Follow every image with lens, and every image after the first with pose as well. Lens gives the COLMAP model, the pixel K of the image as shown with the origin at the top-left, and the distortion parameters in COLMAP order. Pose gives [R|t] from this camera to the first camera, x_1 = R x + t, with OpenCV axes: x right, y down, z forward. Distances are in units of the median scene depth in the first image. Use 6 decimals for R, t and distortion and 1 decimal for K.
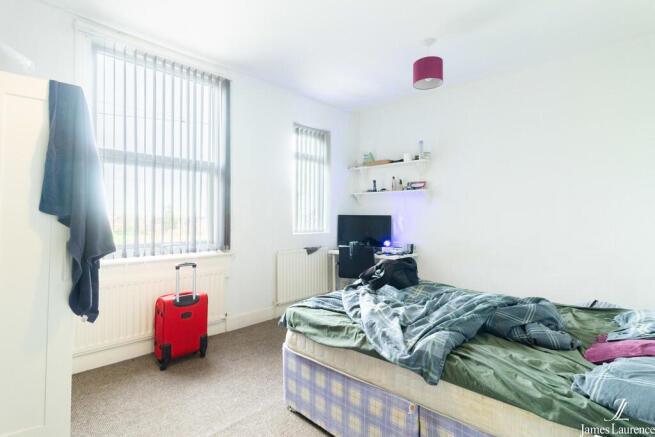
lens RADIAL K [[327.2, 0, 328.1], [0, 327.2, 214.8], [0, 0, 1]] dist [0.000294, -0.000057]
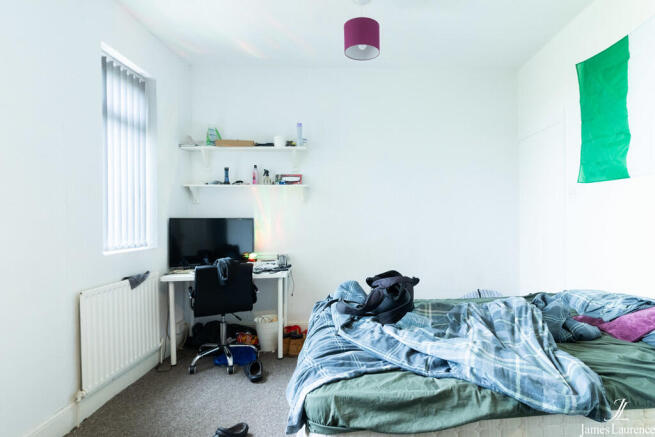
lens RADIAL K [[362.6, 0, 327.5], [0, 362.6, 219.8], [0, 0, 1]] dist [-0.001596, -0.001411]
pose [[0.673776, -0.014048, 0.738802, -0.302396], [0.010748, 0.999900, 0.009210, 0.001007], [-0.738858, 0.001735, 0.673859, 0.336752]]
